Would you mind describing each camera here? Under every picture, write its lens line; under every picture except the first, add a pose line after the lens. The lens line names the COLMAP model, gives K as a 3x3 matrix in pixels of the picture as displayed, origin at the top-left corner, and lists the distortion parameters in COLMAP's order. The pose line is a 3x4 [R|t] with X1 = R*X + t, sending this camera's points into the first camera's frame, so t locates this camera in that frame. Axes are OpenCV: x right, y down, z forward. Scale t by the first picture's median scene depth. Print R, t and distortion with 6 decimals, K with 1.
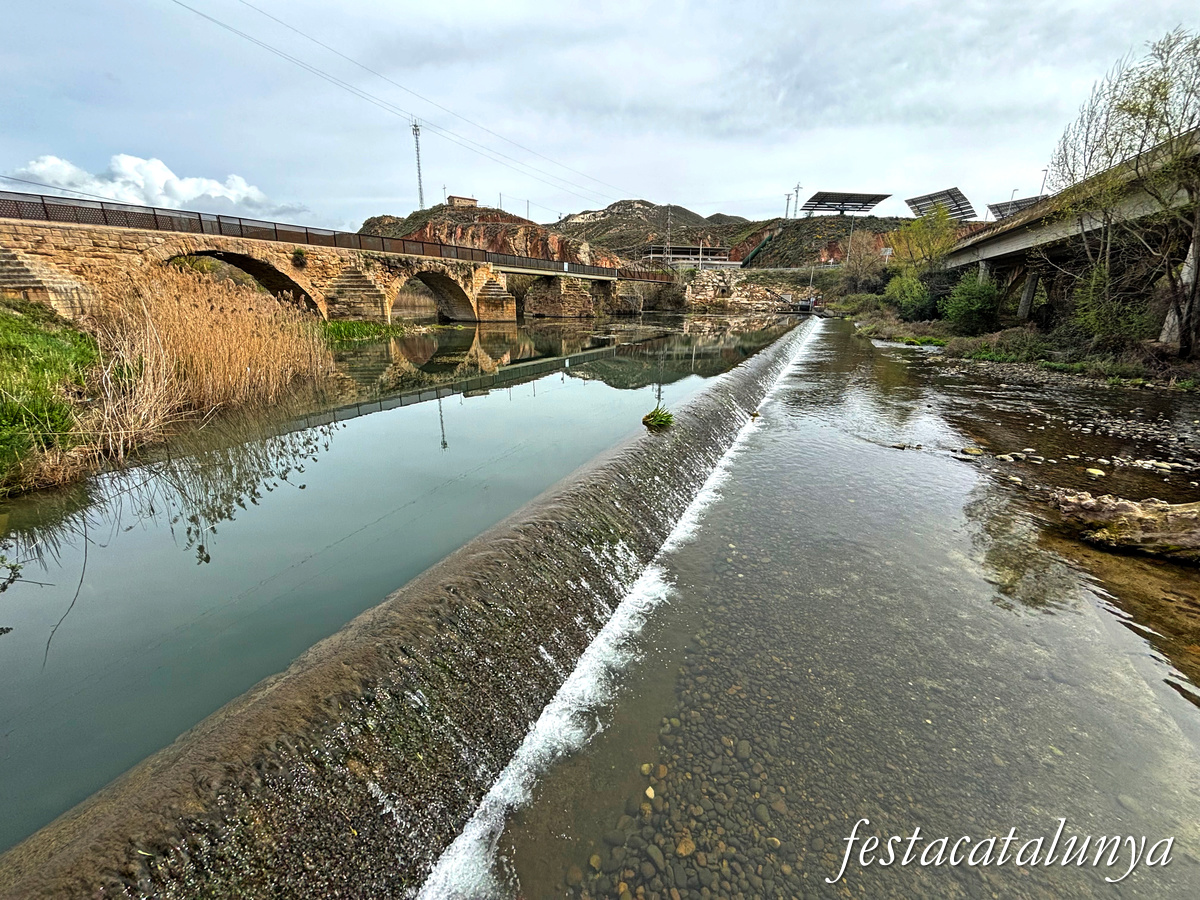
lens RADIAL K [[479.4, 0, 600.0], [0, 479.4, 450.0], [0, 0, 1]] dist [-0.029485, 0.010803]
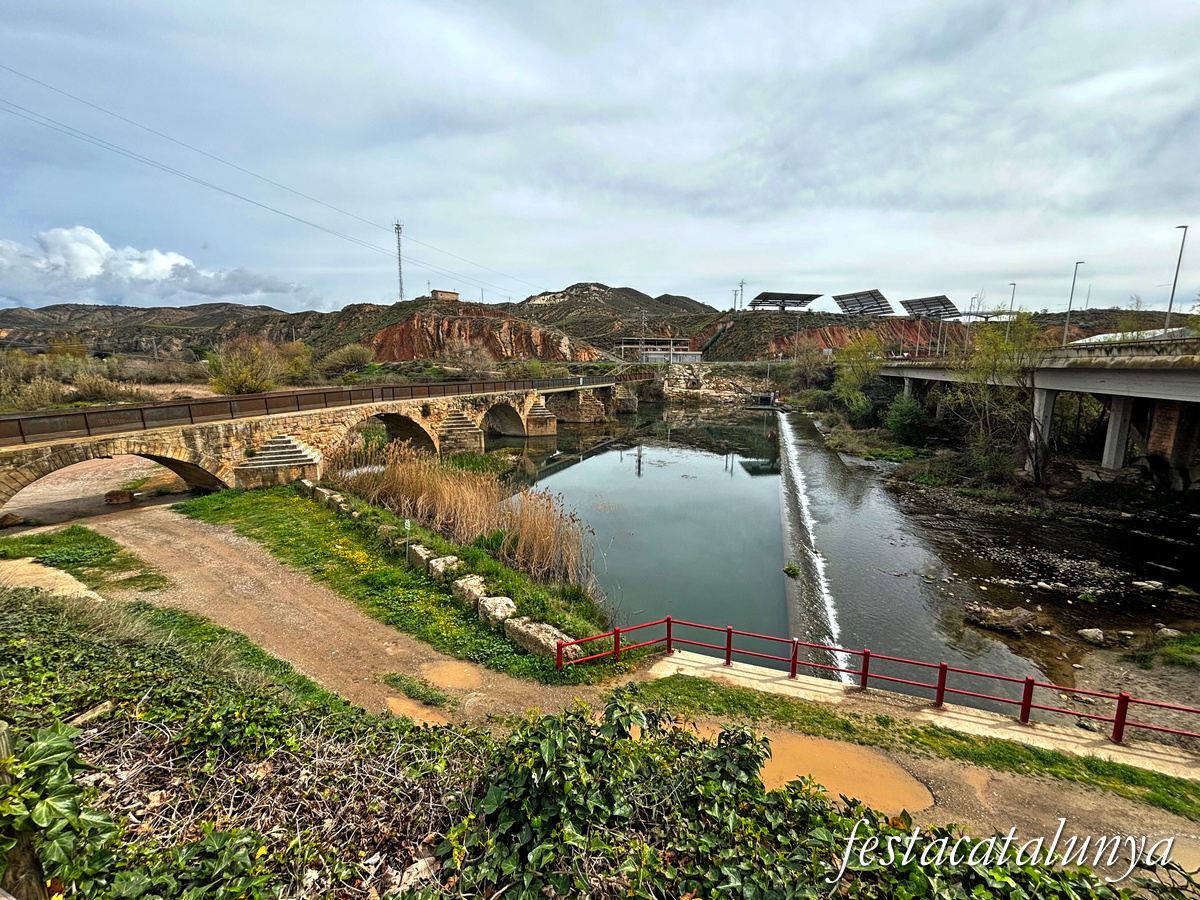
lens RADIAL K [[477.8, 0, 600.0], [0, 477.8, 450.0], [0, 0, 1]] dist [-0.001184, -0.000346]
pose [[0.994901, -0.022500, 0.098312, -0.188938], [0.035119, 0.991078, -0.128577, -0.070342], [-0.094542, 0.131374, 0.986814, -0.223070]]
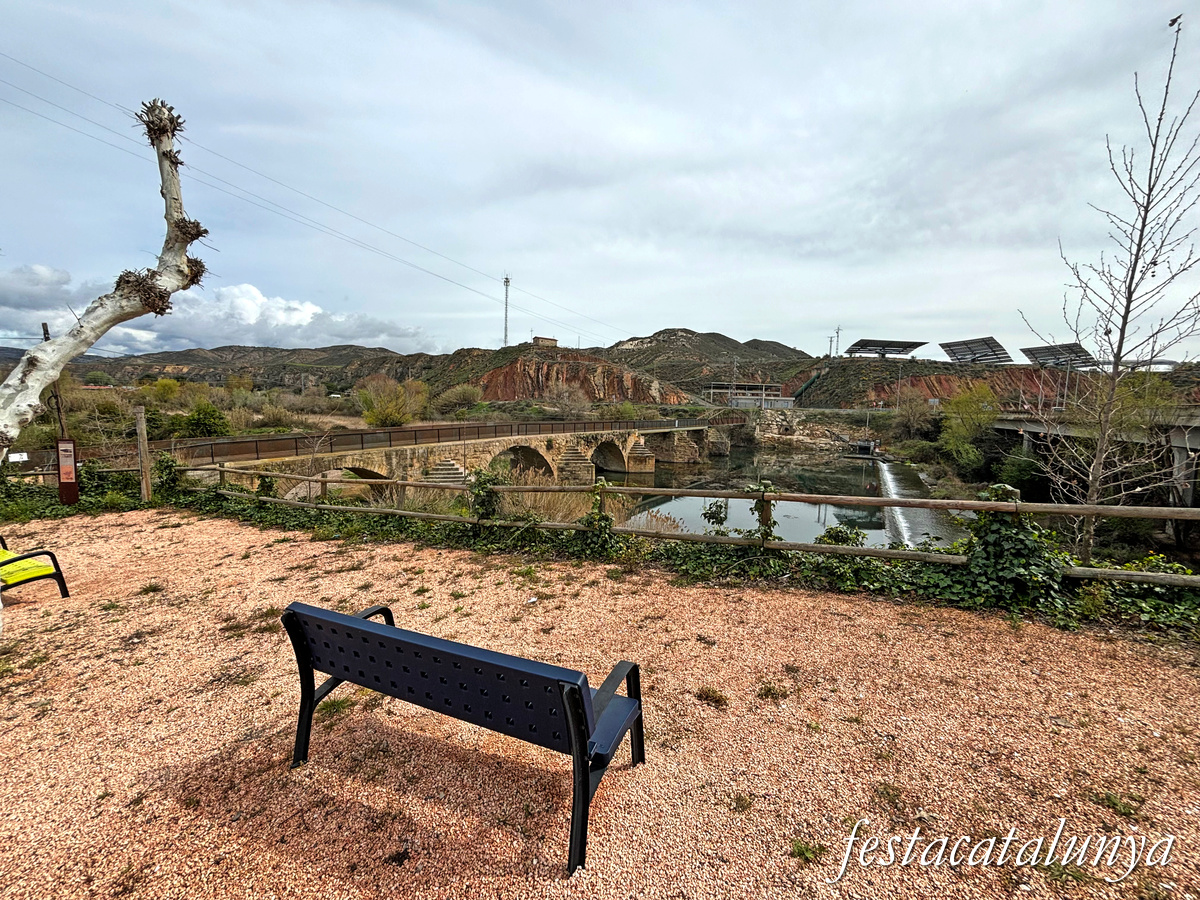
lens RADIAL K [[484.0, 0, 595.9], [0, 484.0, 429.9], [0, 0, 1]] dist [0.001311, 0.000100]
pose [[0.996864, 0.024347, -0.075293, -0.242853], [-0.042740, 0.966424, -0.253372, -0.039342], [0.066596, 0.255796, 0.964434, -0.334833]]
